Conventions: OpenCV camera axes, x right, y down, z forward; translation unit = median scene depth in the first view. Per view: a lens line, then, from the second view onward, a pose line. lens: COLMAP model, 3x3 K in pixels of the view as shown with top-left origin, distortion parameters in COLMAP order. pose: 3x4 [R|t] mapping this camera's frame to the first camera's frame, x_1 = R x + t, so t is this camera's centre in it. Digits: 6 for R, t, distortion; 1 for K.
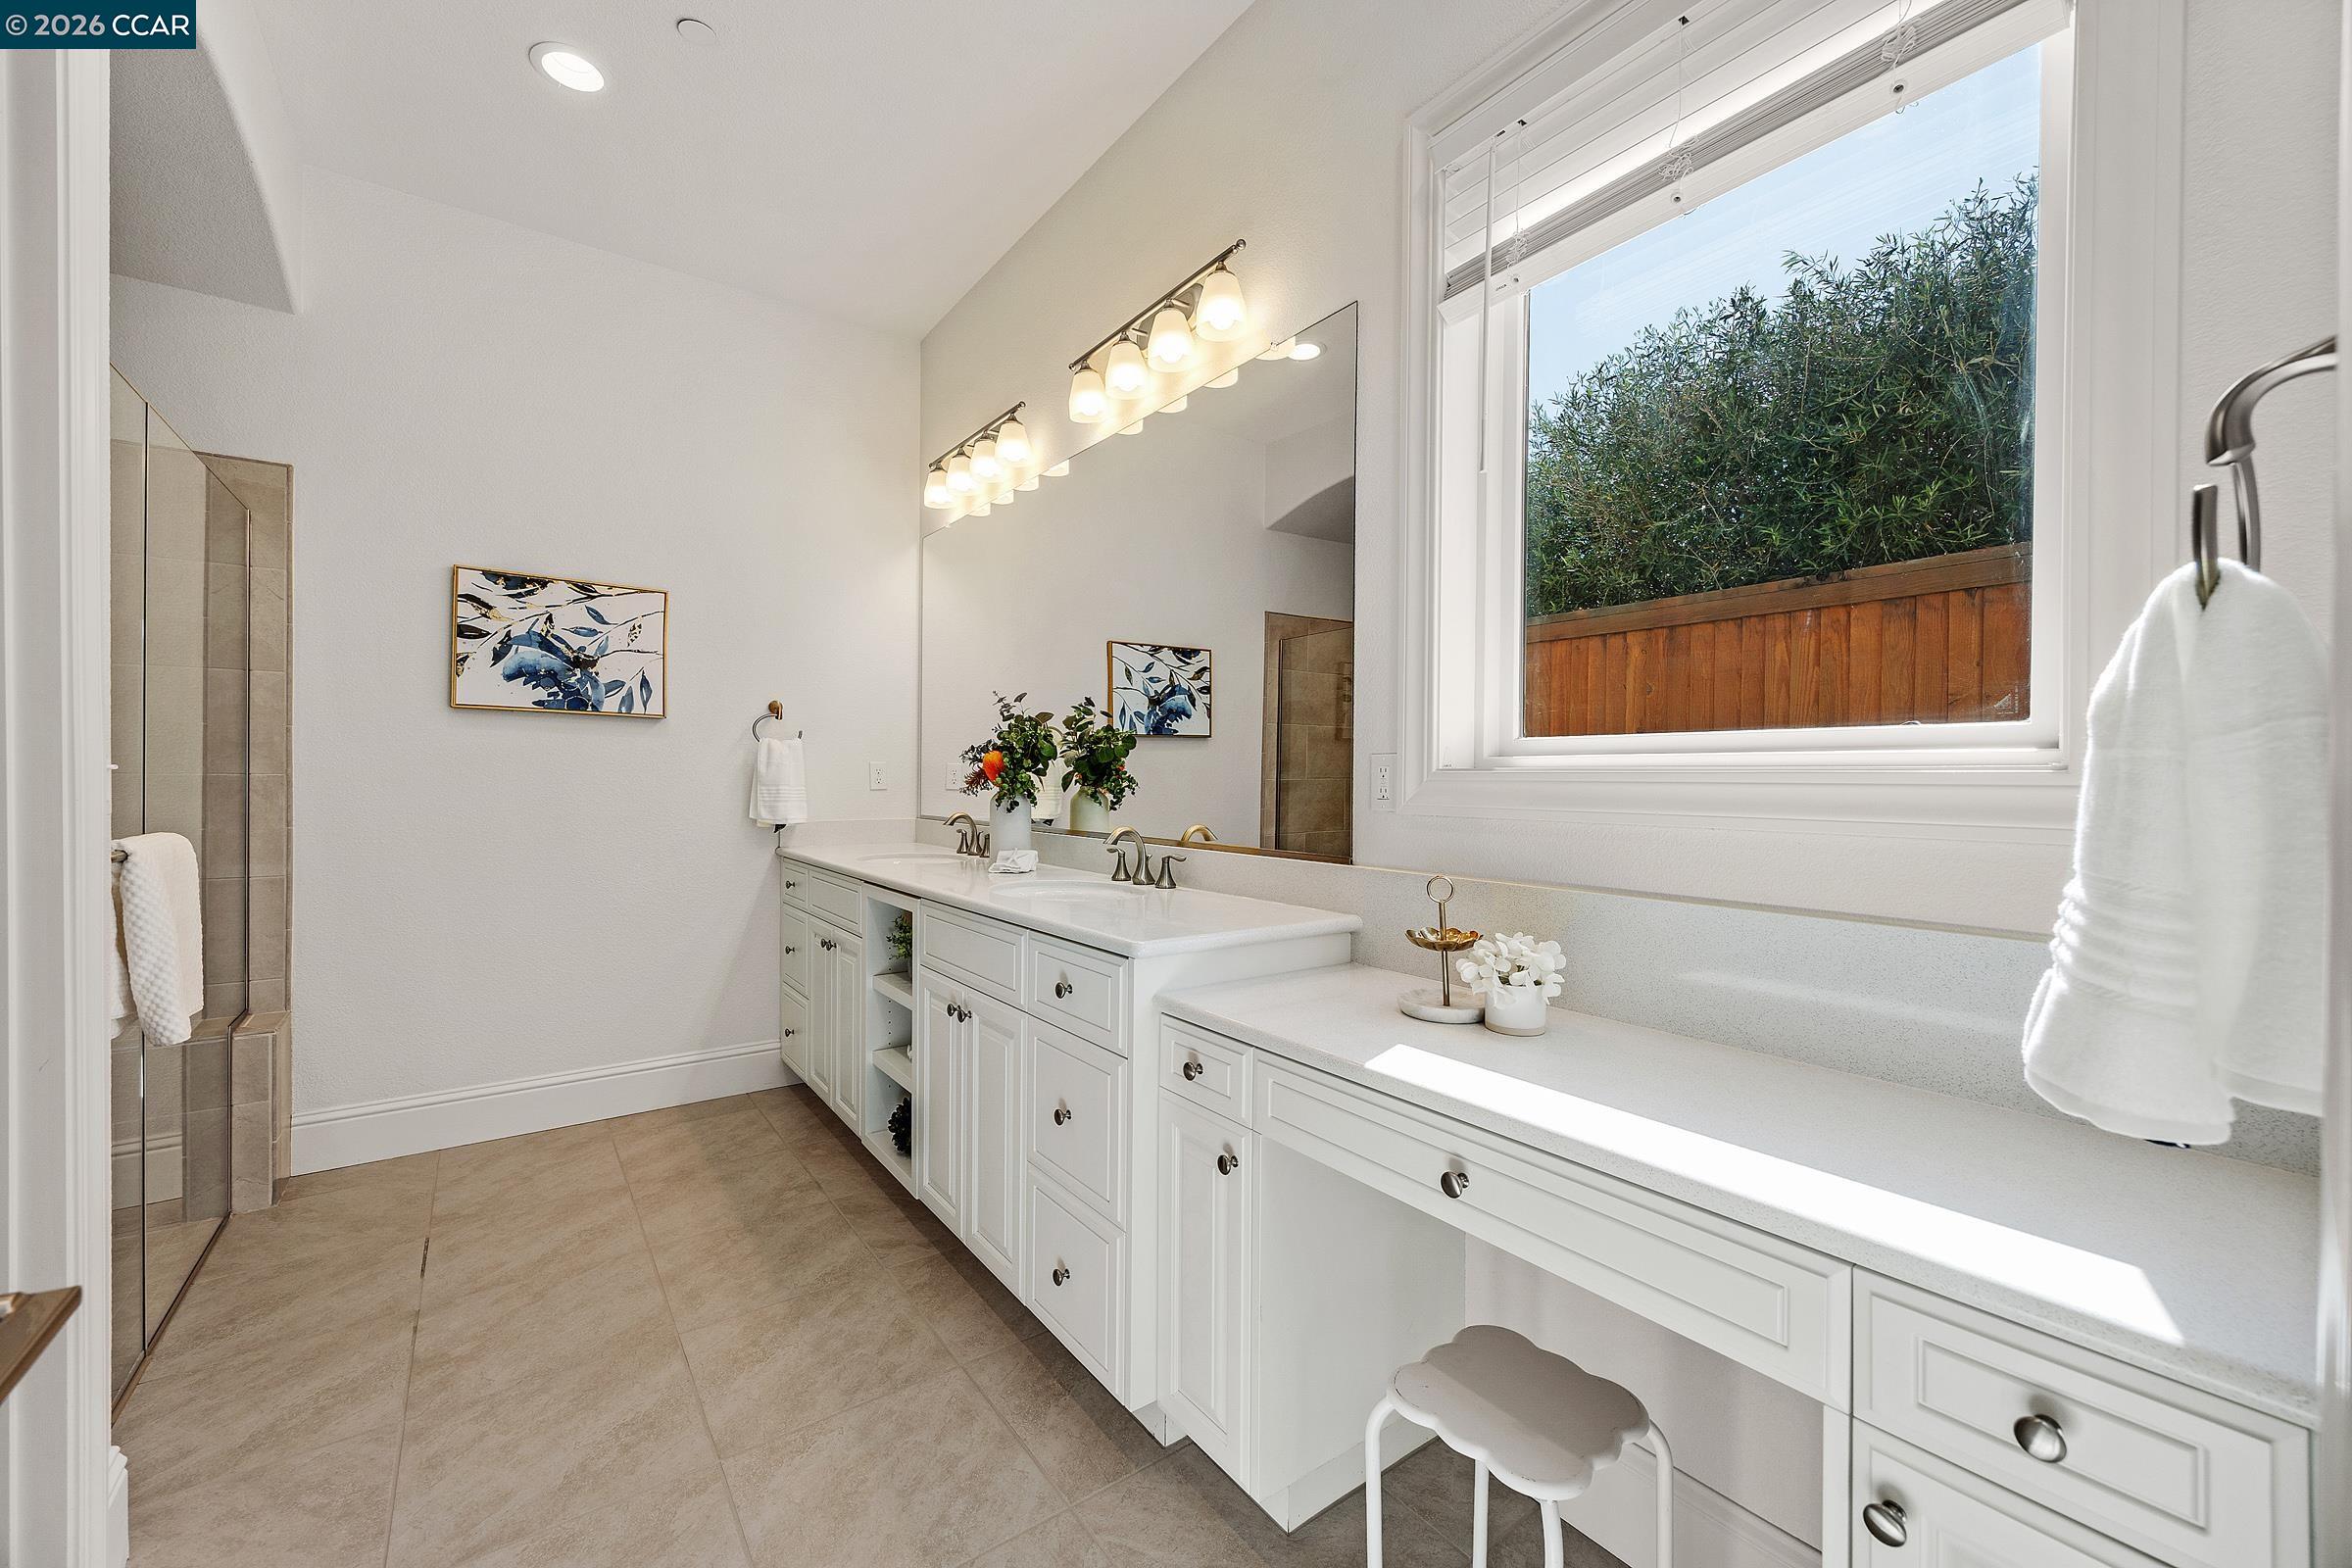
lens RADIAL K [[900.5, 0, 1174.2], [0, 900.5, 778.8], [0, 0, 1]] dist [0.000021, -0.000049]
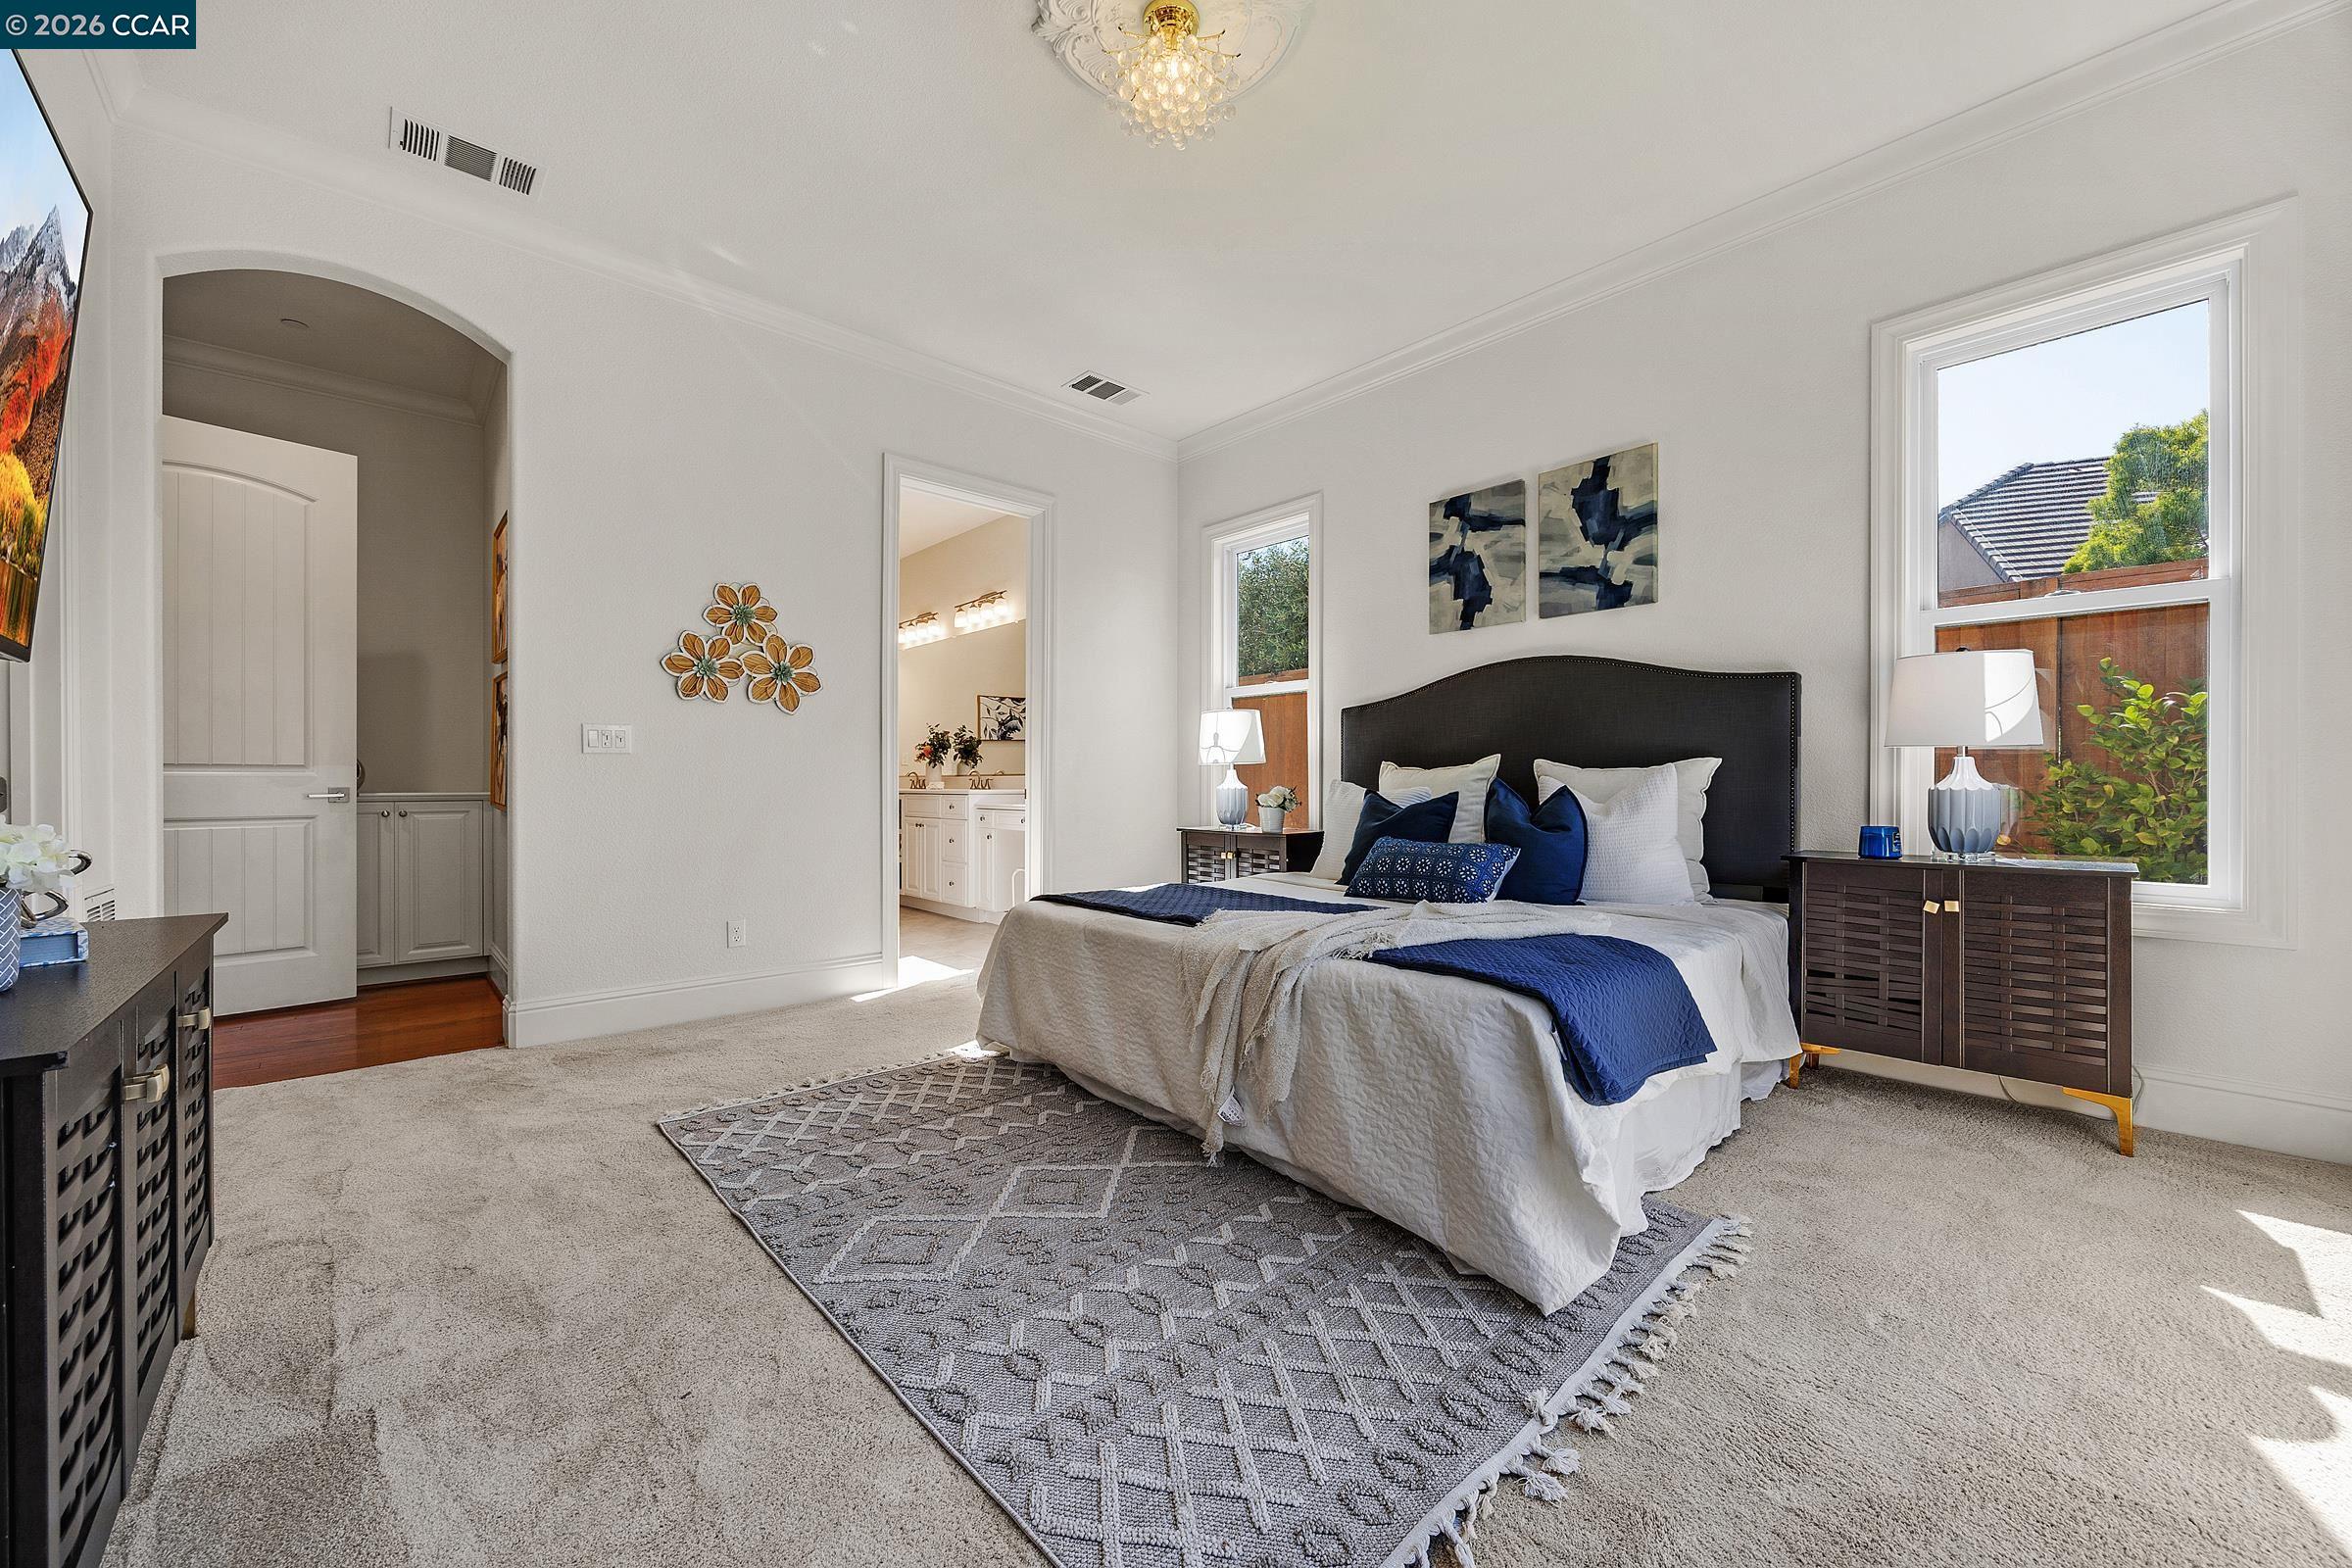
lens RADIAL K [[900.5, 0, 1177.7], [0, 900.5, 785.5], [0, 0, 1]] dist [0.000021, -0.000049]
pose [[0.995057, -0.013319, 0.098408, 0.267501], [0.013342, 0.999911, 0.000426, 0.093335], [-0.098405, 0.000889, 0.995146, -1.688633]]
